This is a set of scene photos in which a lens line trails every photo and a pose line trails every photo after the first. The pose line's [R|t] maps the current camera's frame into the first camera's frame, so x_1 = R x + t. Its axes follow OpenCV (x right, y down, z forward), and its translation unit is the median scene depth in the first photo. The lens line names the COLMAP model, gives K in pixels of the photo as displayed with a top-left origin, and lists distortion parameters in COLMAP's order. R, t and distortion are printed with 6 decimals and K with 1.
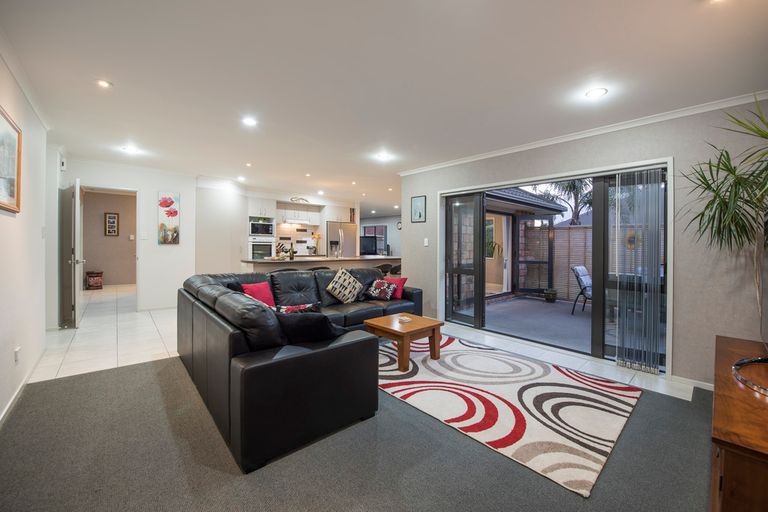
lens RADIAL K [[309.8, 0, 387.0], [0, 309.8, 254.6], [0, 0, 1]] dist [-0.001024, -0.000269]
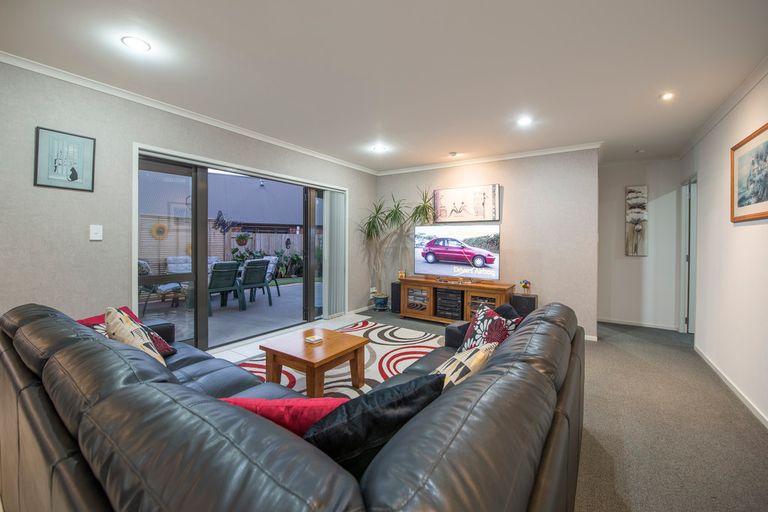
lens RADIAL K [[315.7, 0, 364.2], [0, 315.7, 251.7], [0, 0, 1]] dist [-0.000714, -0.000206]
pose [[-0.213039, -0.051022, 0.975711, -0.468823], [0.018631, 0.998242, 0.056268, -0.029736], [-0.976866, 0.030165, -0.211714, 0.688351]]
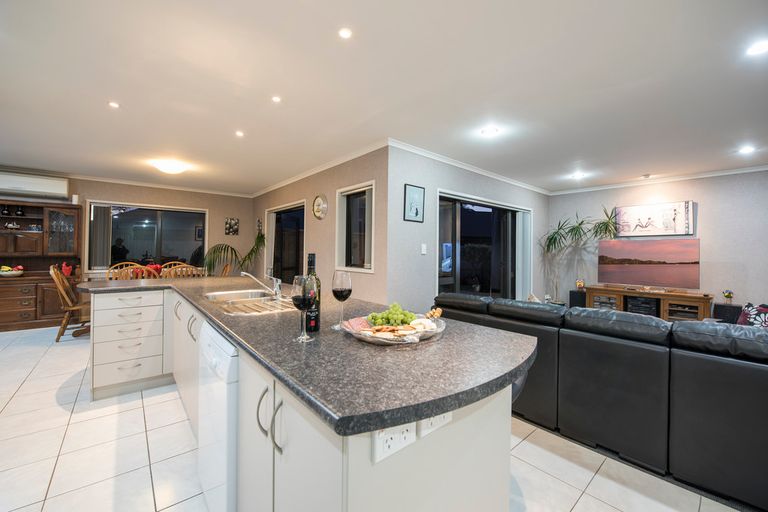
lens RADIAL K [[309.8, 0, 387.0], [0, 309.8, 254.6], [0, 0, 1]] dist [-0.001024, -0.000269]
pose [[0.009994, -0.025187, 0.999633, -0.644456], [0.024946, 0.999378, 0.024931, -0.047724], [-0.999639, 0.024687, 0.010617, 1.087550]]
